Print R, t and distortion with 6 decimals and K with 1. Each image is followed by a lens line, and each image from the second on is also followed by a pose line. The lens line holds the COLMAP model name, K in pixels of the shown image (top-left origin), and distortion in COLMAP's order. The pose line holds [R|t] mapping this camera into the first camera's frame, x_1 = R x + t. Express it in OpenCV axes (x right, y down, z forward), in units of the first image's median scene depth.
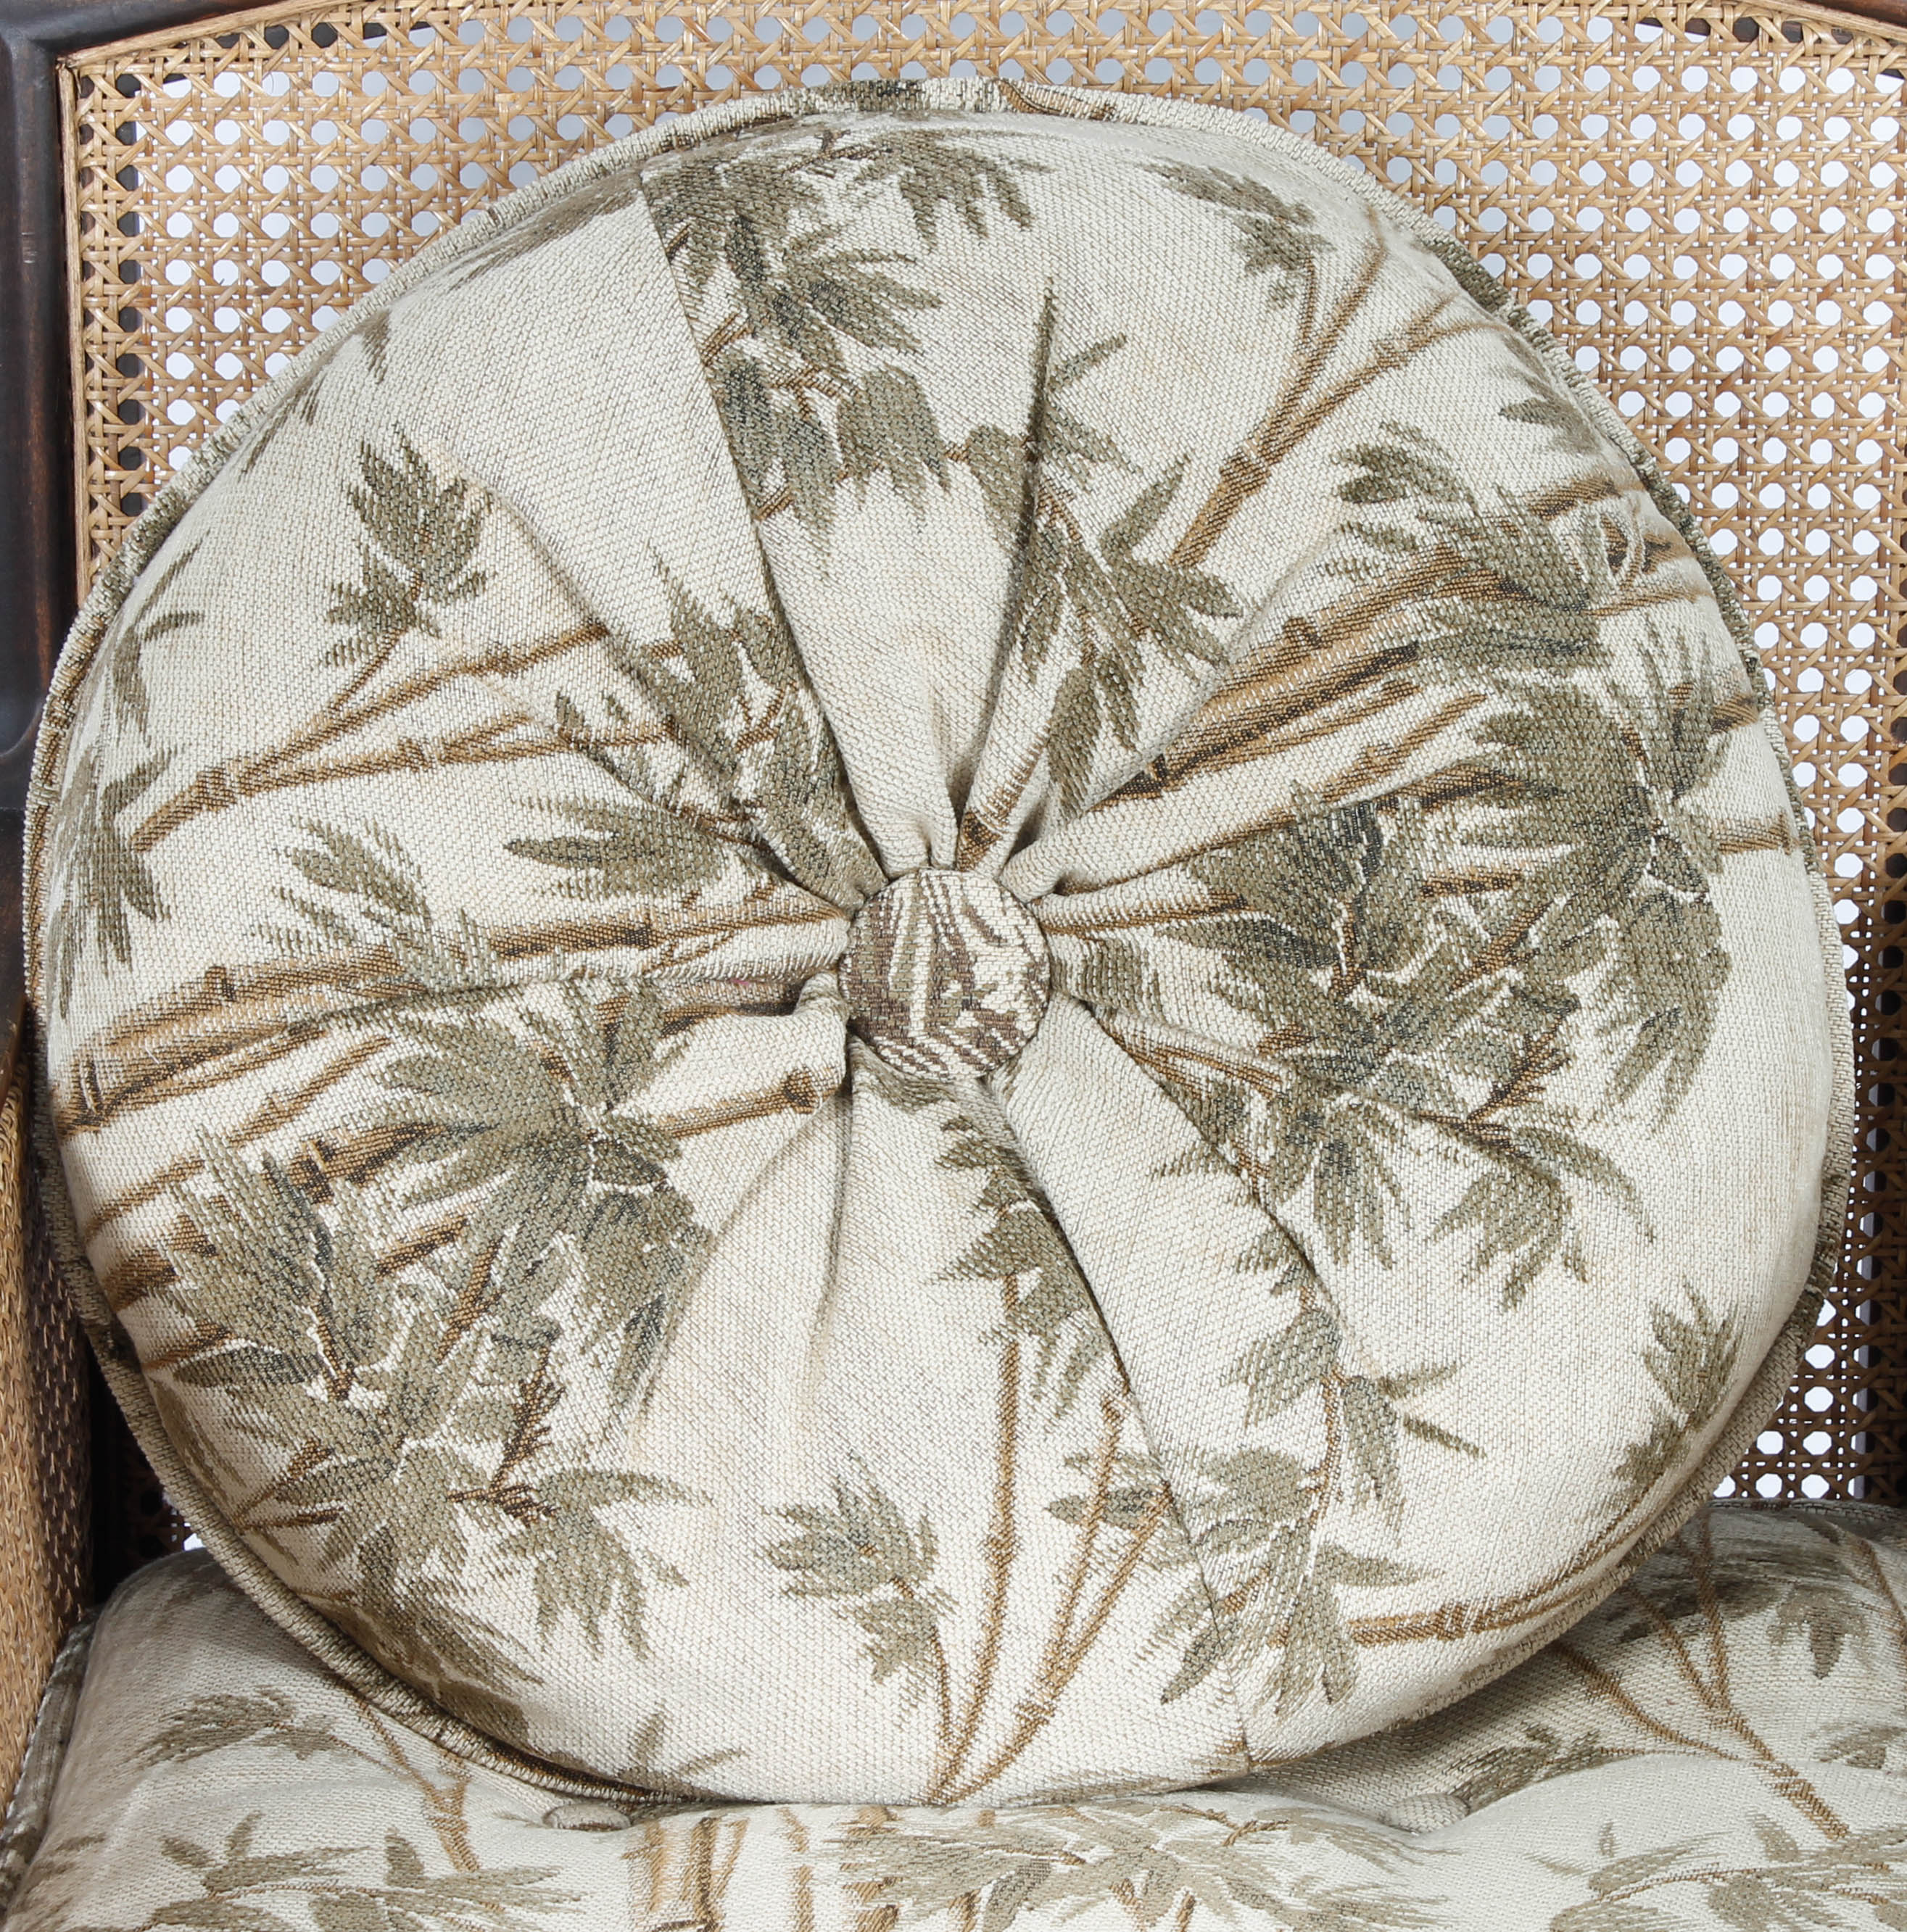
lens RADIAL K [[6803.0, 0, 924.2], [0, 6803.0, 920.5], [0, 0, 1]] dist [0.052209, 0.257720]
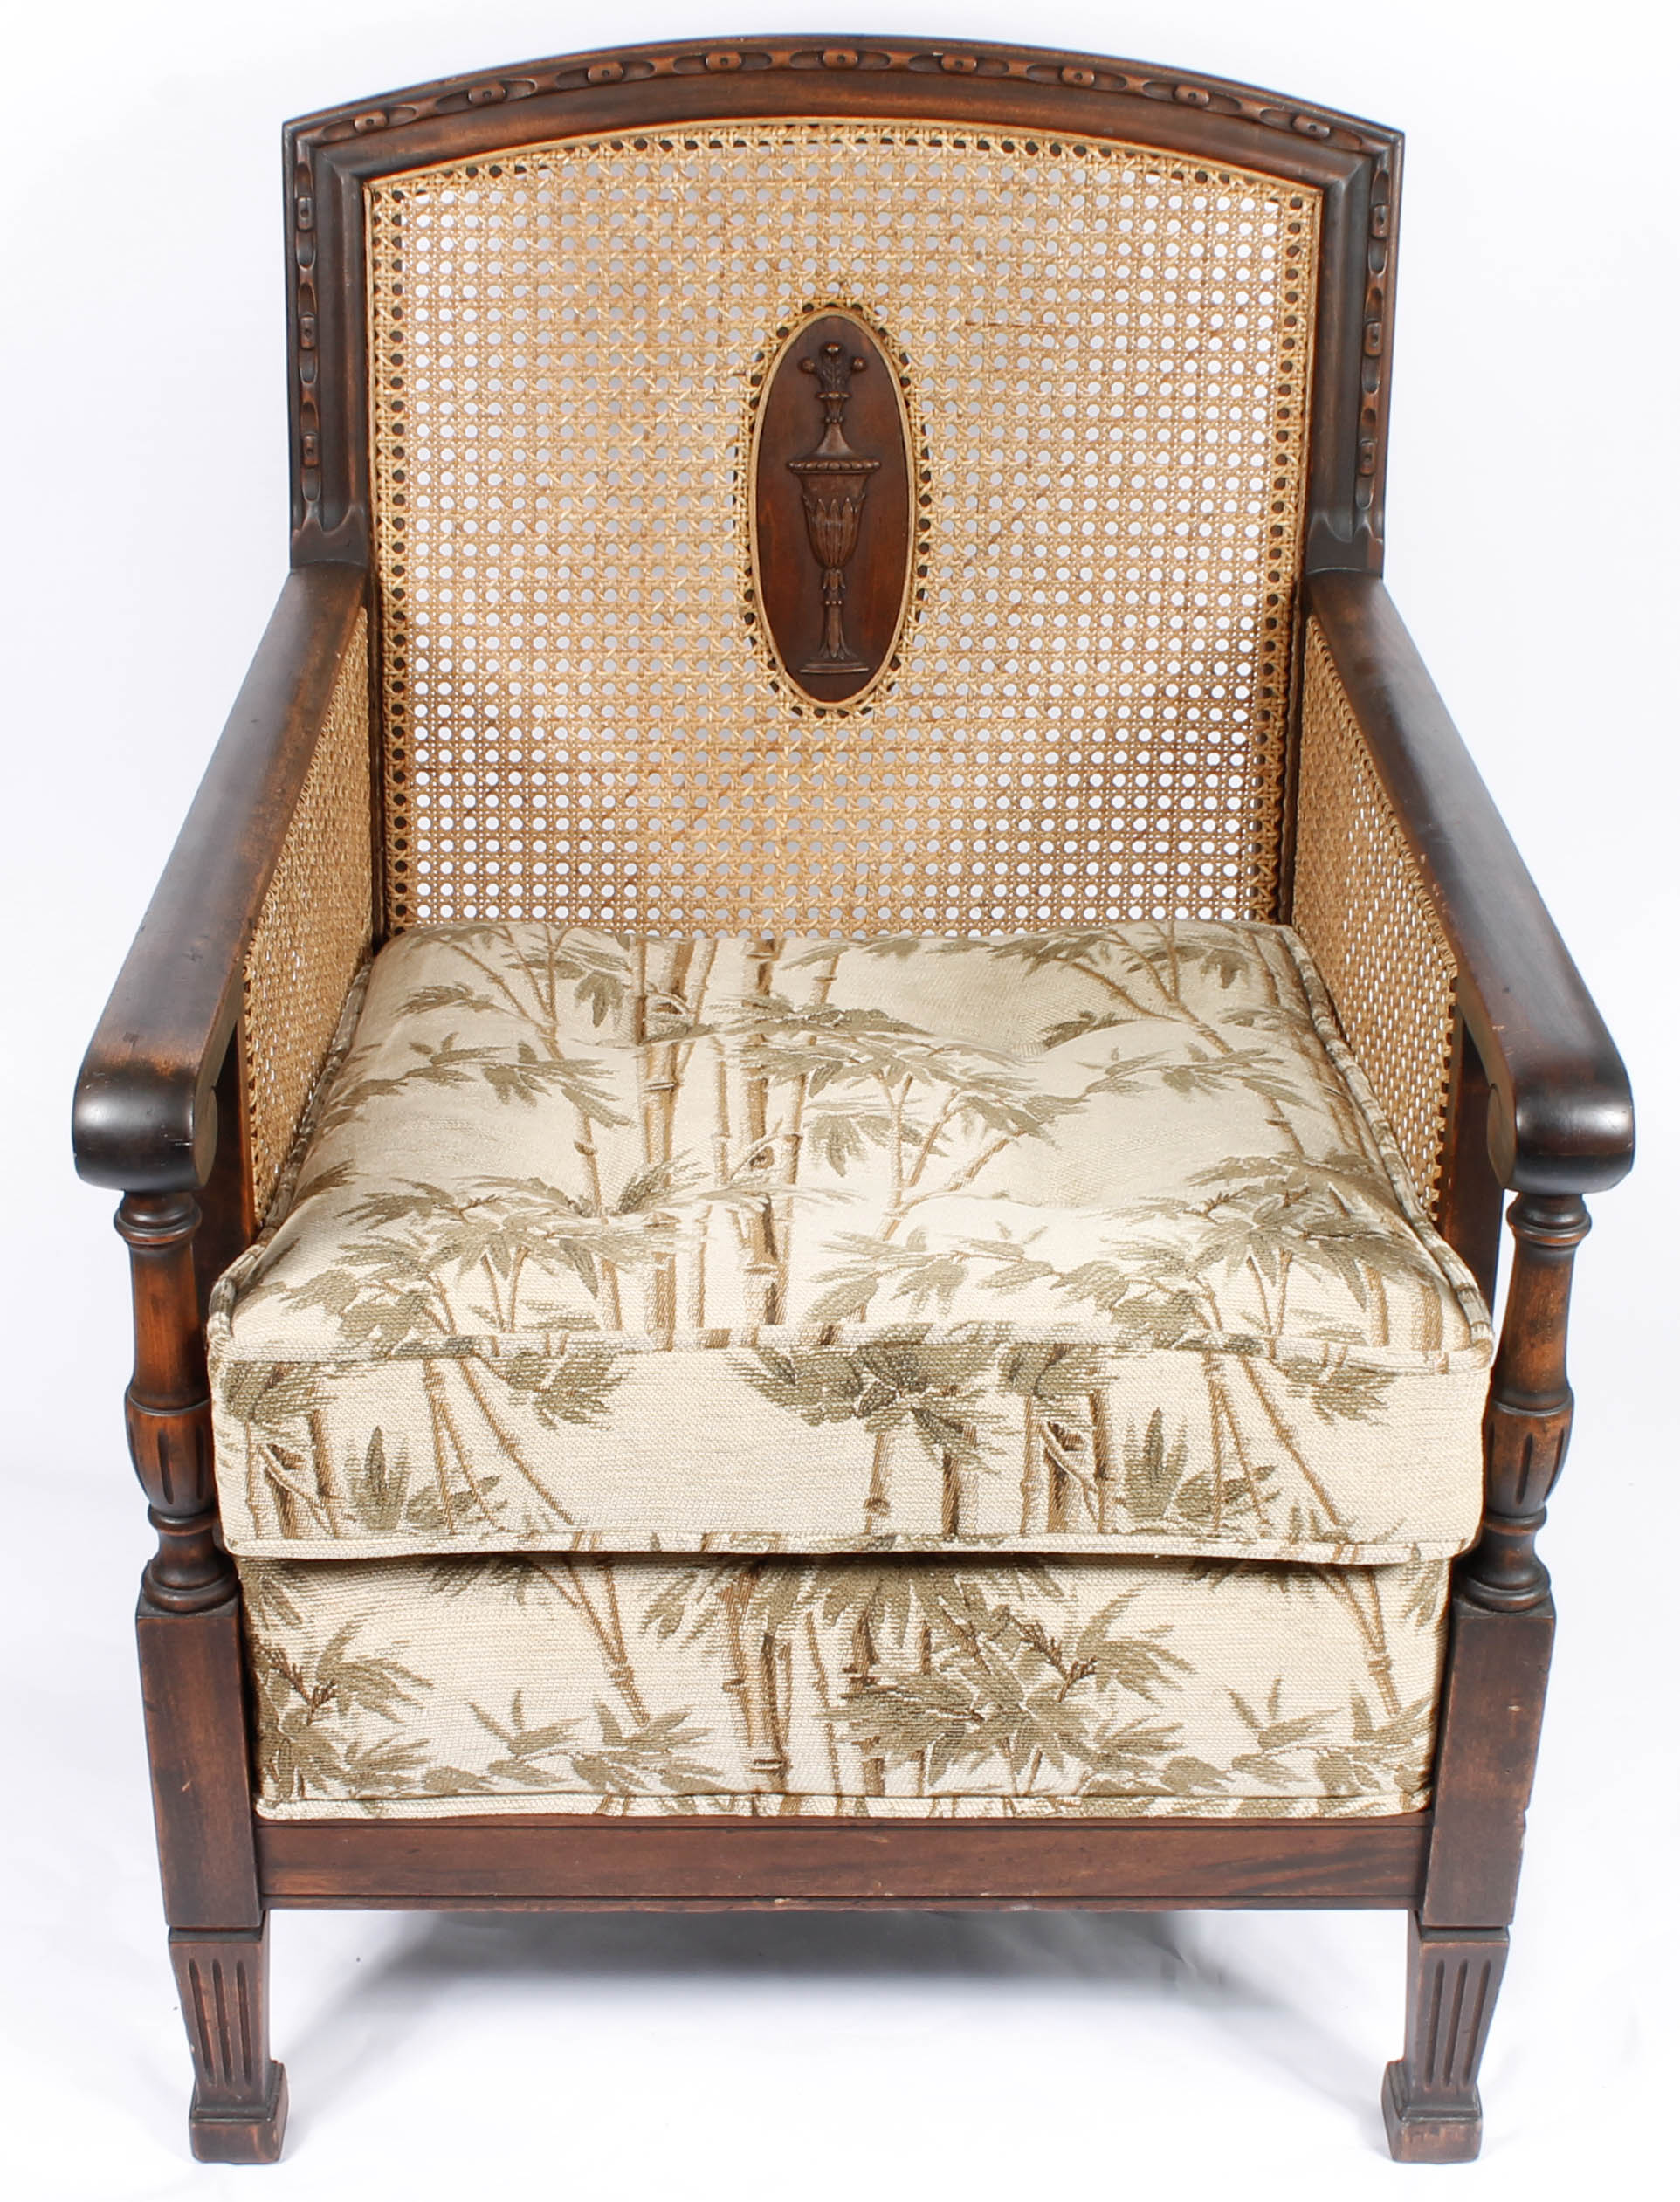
lens RADIAL K [[3805.9, 0, 739.6], [0, 3805.9, 1028.0], [0, 0, 1]] dist [-0.117732, 0.151339]
pose [[0.999795, 0.012809, -0.015662, 0.004972], [-0.012021, 0.998709, 0.049358, 0.066828], [0.016274, -0.049160, 0.998658, -0.129460]]
